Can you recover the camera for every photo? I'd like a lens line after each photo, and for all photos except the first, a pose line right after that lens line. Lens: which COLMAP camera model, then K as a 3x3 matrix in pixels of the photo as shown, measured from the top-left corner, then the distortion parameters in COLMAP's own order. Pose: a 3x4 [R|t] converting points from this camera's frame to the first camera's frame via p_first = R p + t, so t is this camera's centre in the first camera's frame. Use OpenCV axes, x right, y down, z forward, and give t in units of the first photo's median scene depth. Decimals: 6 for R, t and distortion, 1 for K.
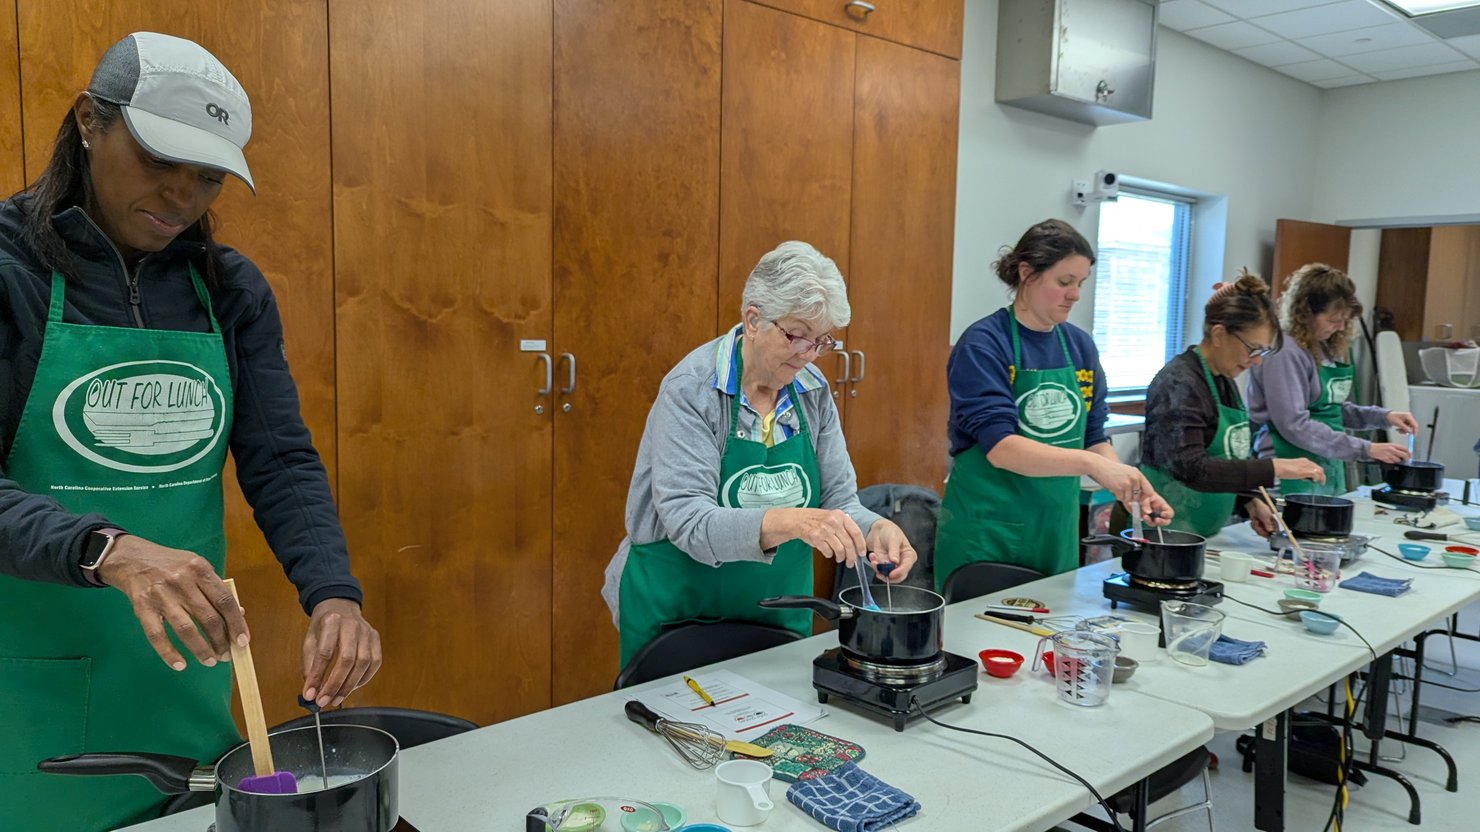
lens RADIAL K [[1084.1, 0, 740.0], [0, 1084.1, 416.0], [0, 0, 1]] dist [0.059910, -0.004936]
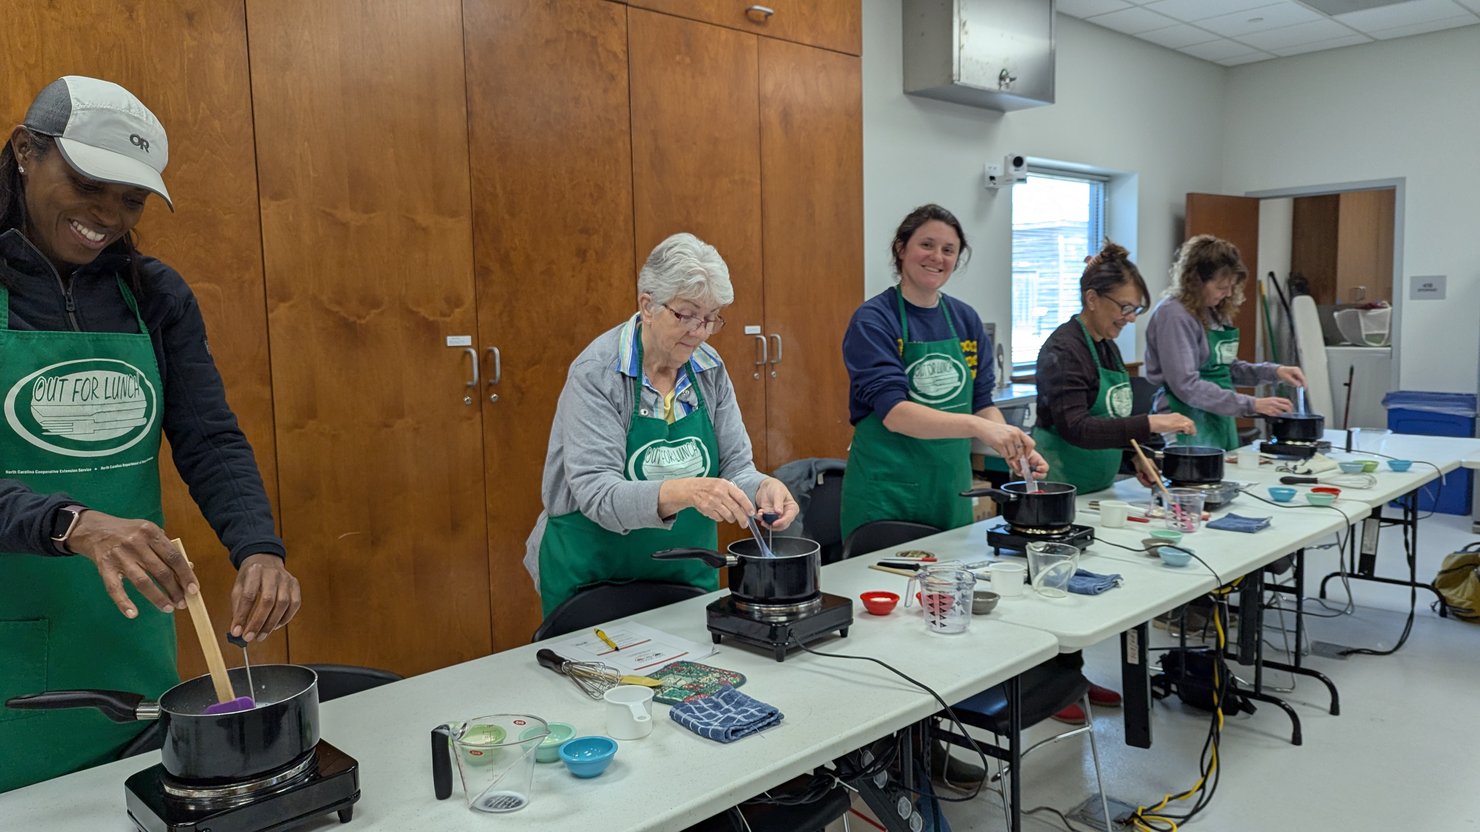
lens RADIAL K [[1096.3, 0, 737.7], [0, 1096.3, 407.3], [0, 0, 1]] dist [0.057343, -0.002937]
pose [[0.998621, -0.046695, 0.024005, 0.057762], [0.046784, 0.998900, -0.003142, 0.017439], [-0.023832, 0.004260, 0.999707, -0.093862]]
